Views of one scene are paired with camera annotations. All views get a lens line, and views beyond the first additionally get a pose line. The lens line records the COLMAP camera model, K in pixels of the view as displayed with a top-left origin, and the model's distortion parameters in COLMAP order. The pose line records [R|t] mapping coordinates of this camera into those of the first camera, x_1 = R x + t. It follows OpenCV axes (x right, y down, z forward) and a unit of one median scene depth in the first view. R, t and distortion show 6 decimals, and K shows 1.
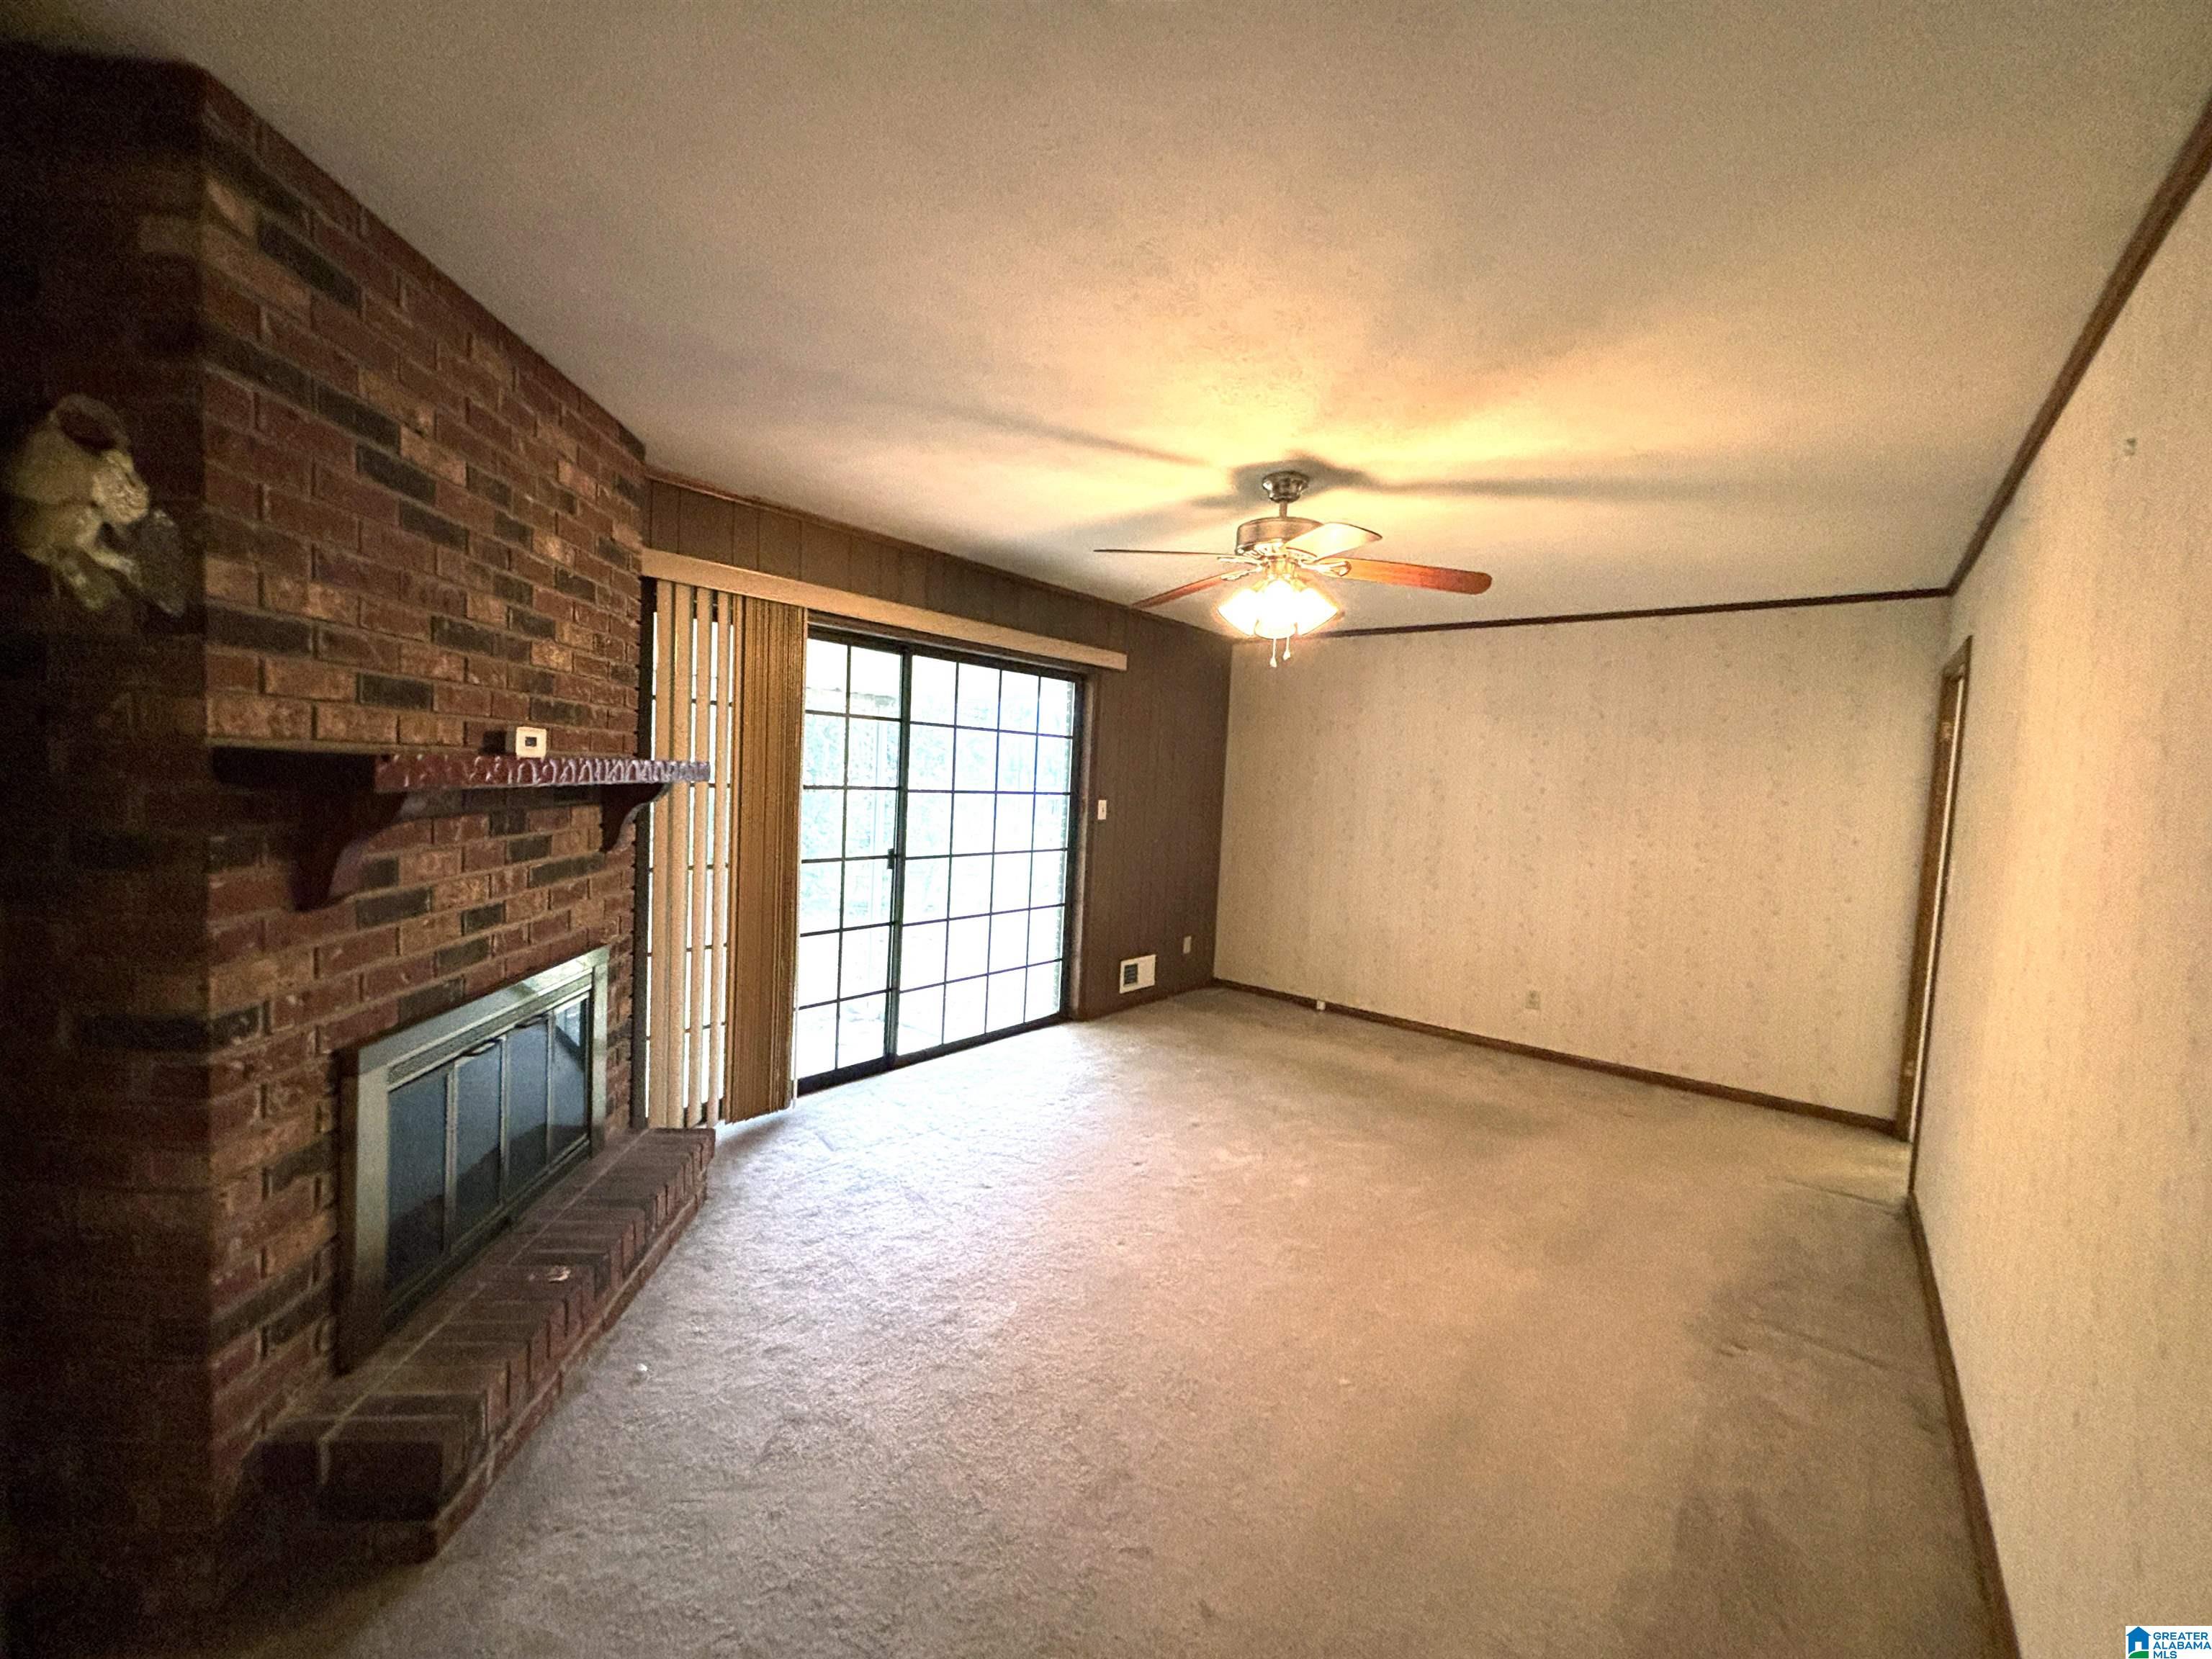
lens RADIAL K [[887.5, 0, 1106.0], [0, 887.5, 829.5], [0, 0, 1]] dist [-0.000699, -0.000229]
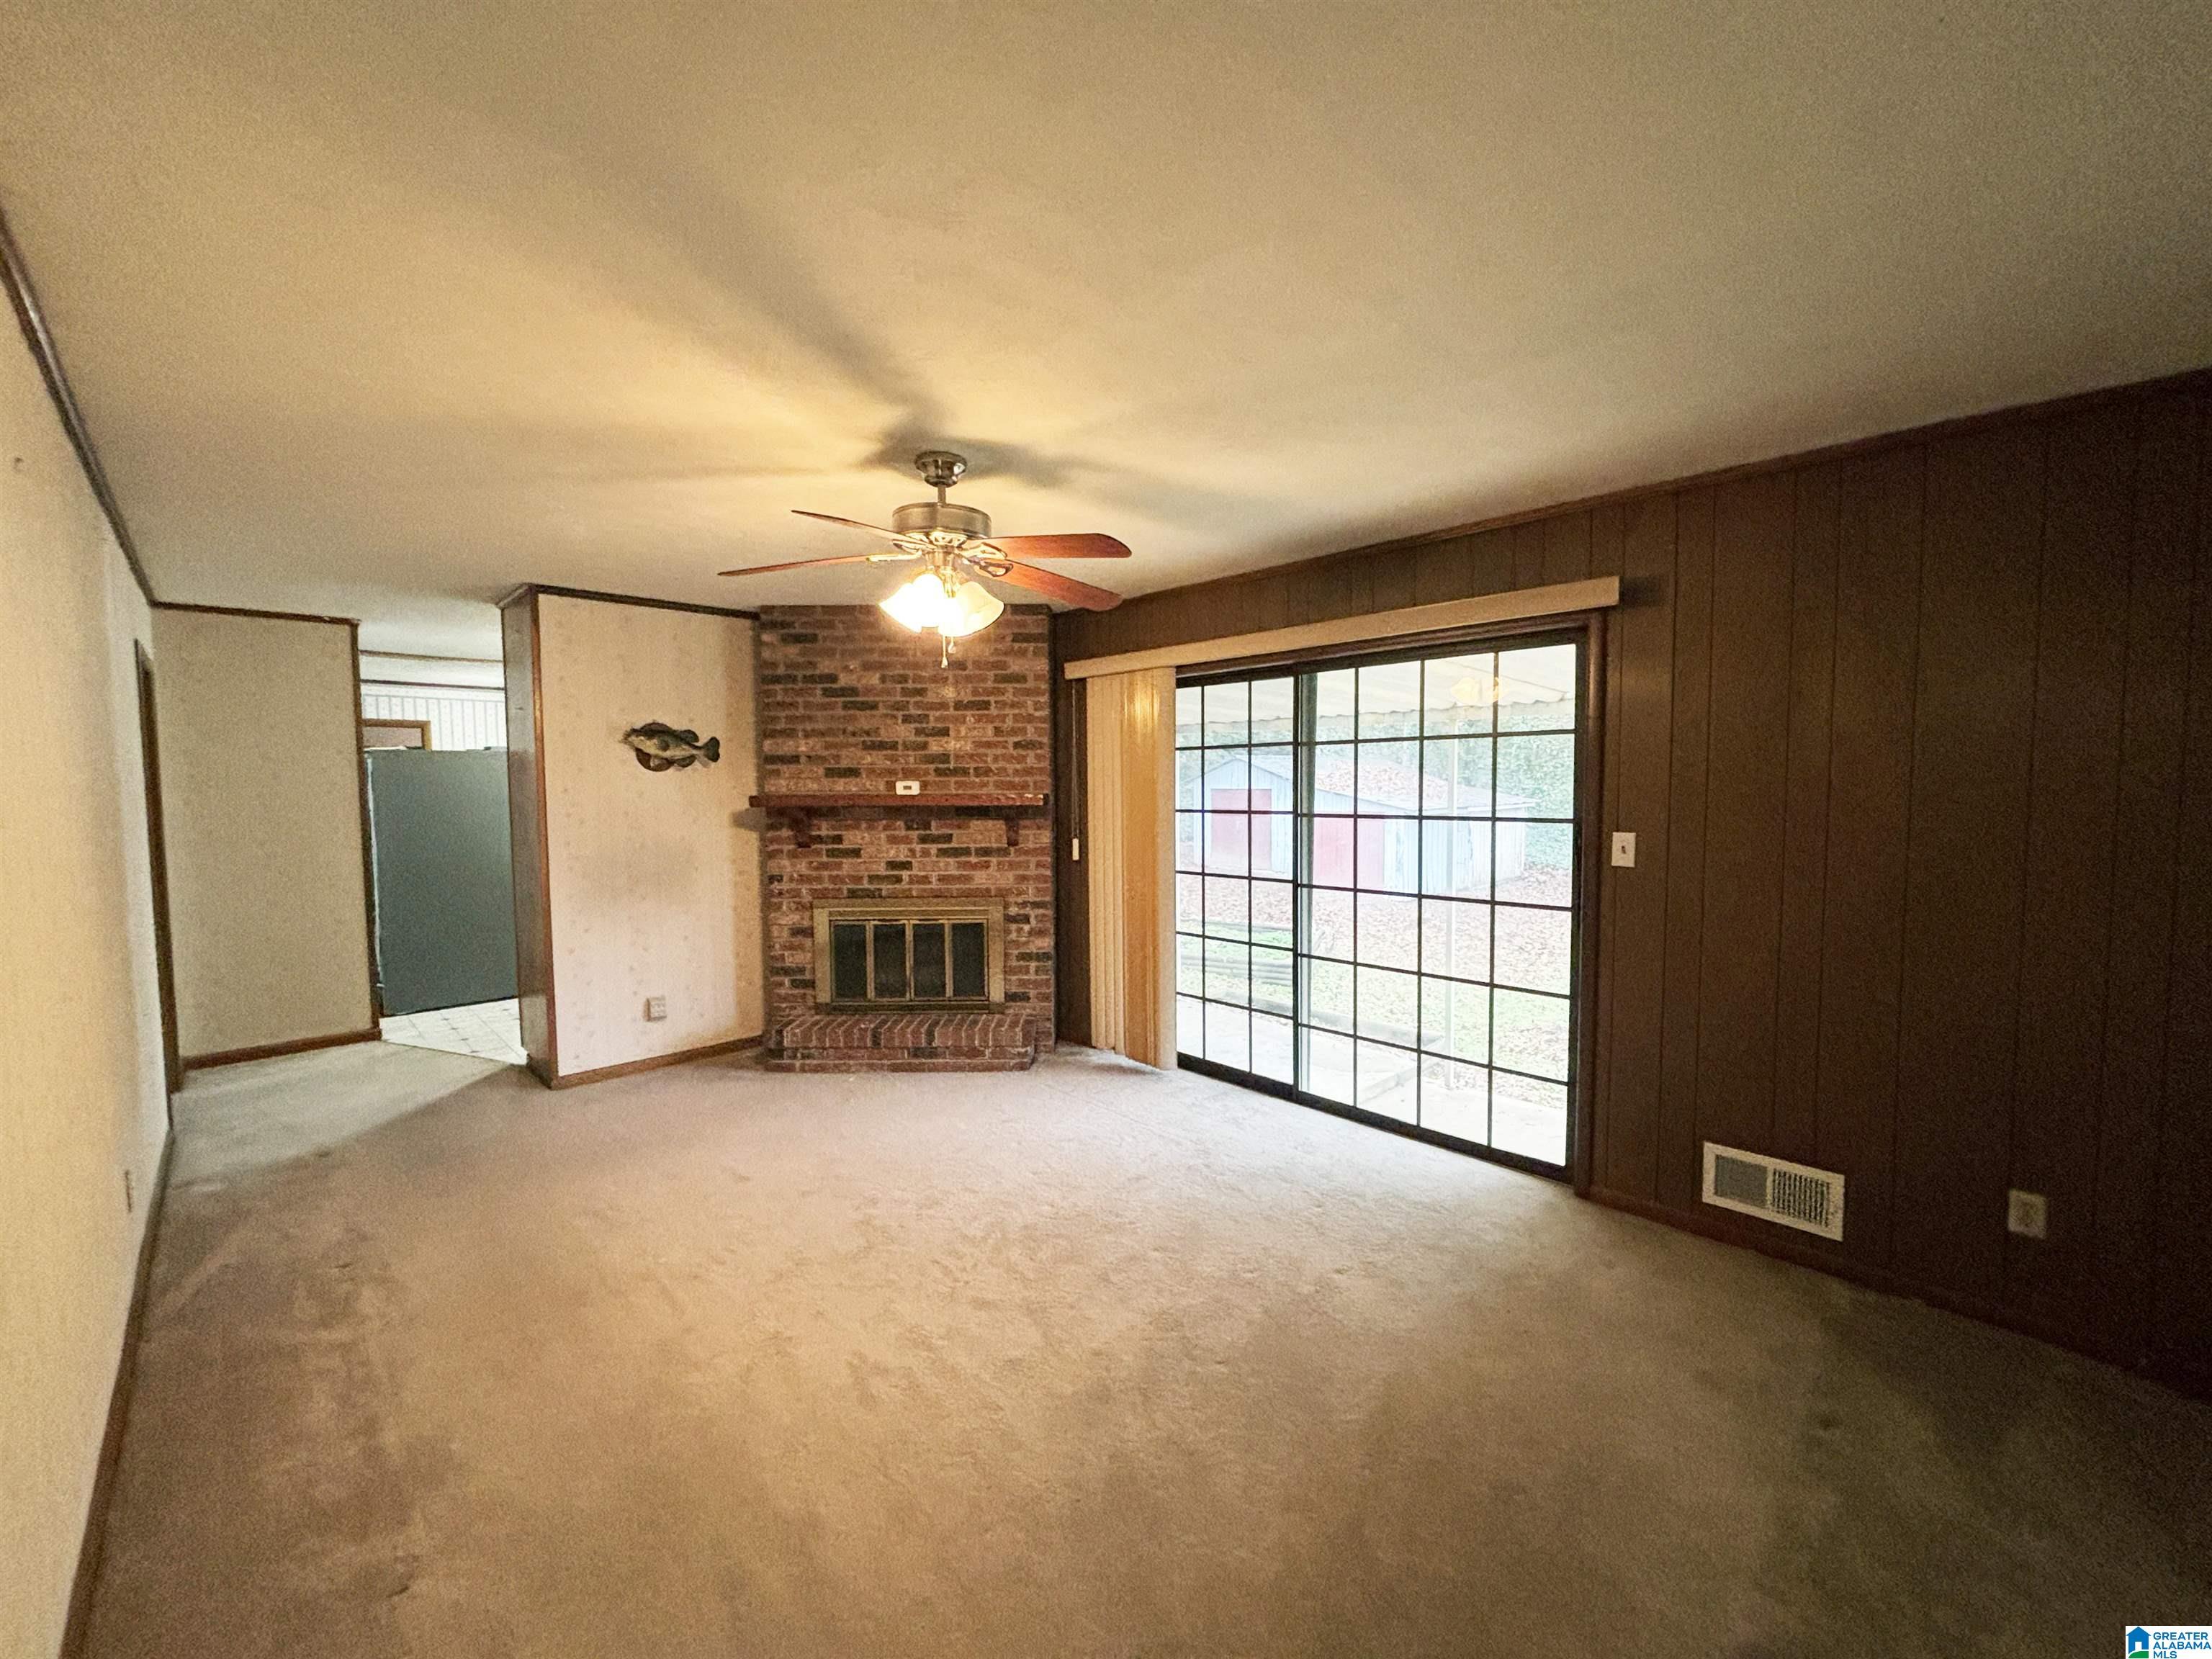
lens RADIAL K [[875.8, 0, 1119.8], [0, 875.8, 836.3], [0, 0, 1]] dist [0.001809, -0.000137]
pose [[-0.106423, 0.012037, -0.994248, 0.922464], [-0.061433, 0.997937, 0.018657, -0.033133], [0.992421, 0.063065, -0.105464, 1.125395]]
